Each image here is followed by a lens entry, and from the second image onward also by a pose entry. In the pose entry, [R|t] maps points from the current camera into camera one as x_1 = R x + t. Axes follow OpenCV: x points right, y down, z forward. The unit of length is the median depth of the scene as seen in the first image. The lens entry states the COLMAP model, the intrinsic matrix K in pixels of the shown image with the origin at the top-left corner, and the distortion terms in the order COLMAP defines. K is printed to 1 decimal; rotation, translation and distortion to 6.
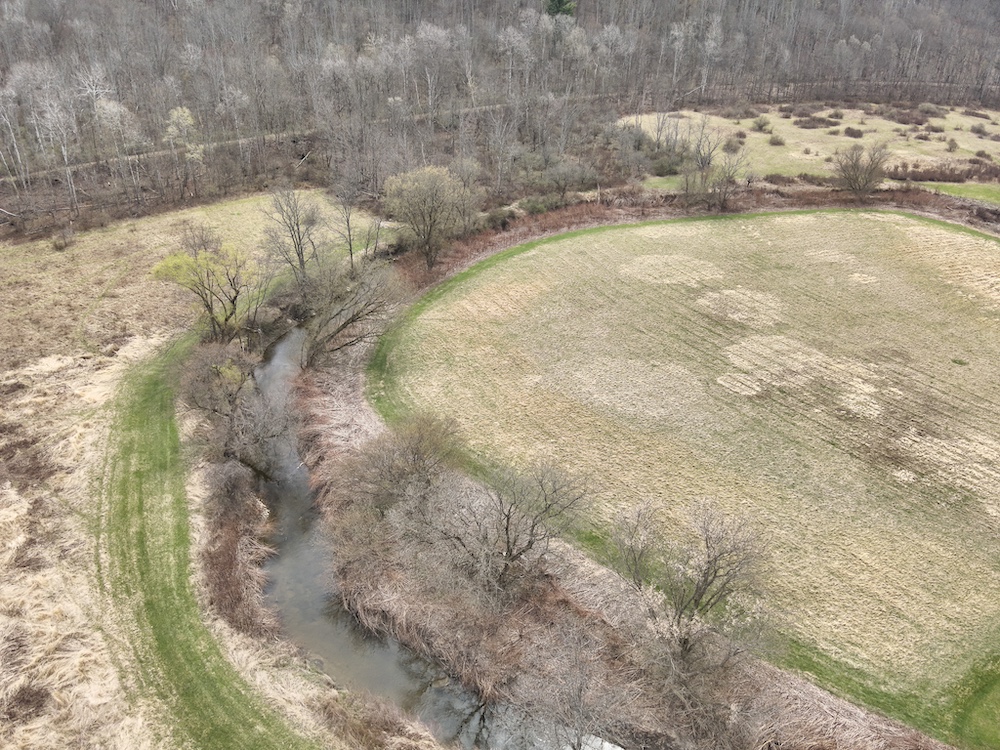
lens RADIAL K [[727.3, 0, 492.8], [0, 727.3, 383.1], [0, 0, 1]] dist [0.093297, -0.186263]
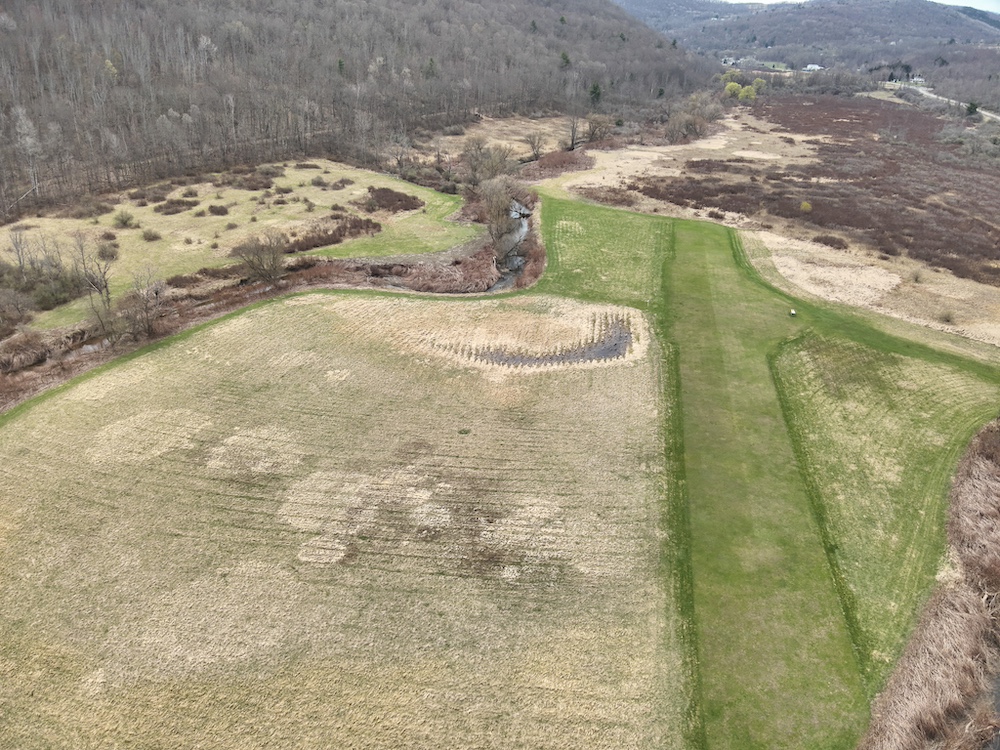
lens RADIAL K [[736.4, 0, 497.7], [0, 736.4, 374.5], [0, 0, 1]] dist [0.097806, -0.213214]
pose [[0.645995, -0.320818, 0.692652, -0.056379], [0.363630, 0.927157, 0.090299, -0.120979], [-0.671166, 0.193536, 0.715597, 0.080821]]
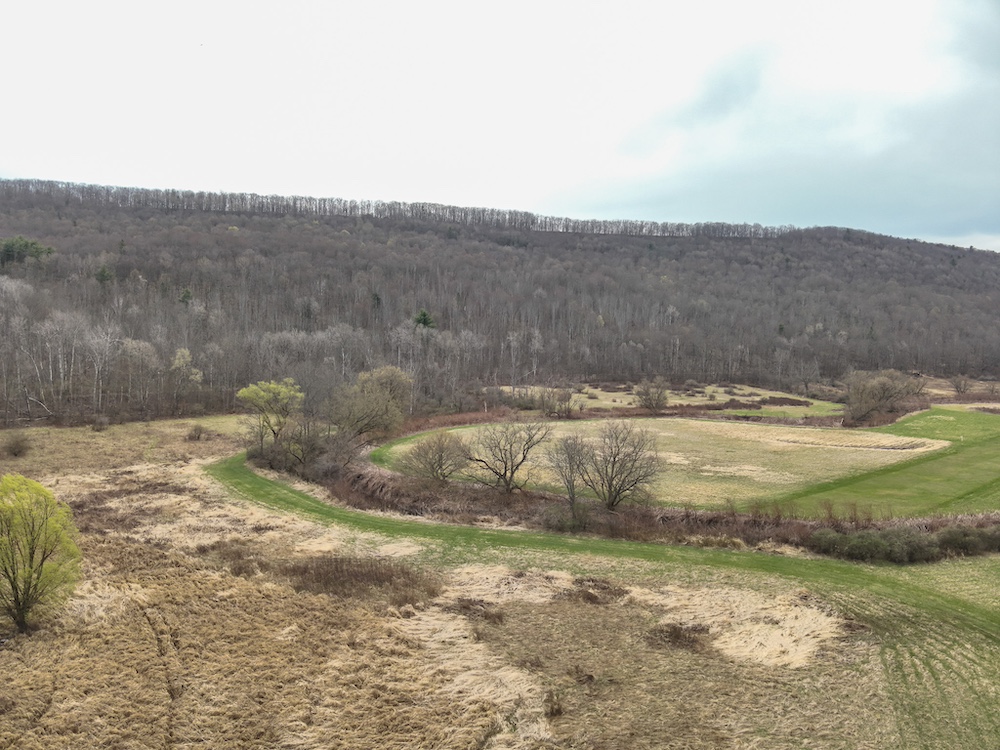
lens RADIAL K [[725.7, 0, 496.3], [0, 725.7, 381.6], [0, 0, 1]] dist [0.145767, -0.293692]
pose [[0.971909, -0.013414, 0.234976, -0.163284], [0.116846, 0.894149, -0.432254, 0.302352], [-0.204306, 0.447568, 0.870599, -0.251005]]
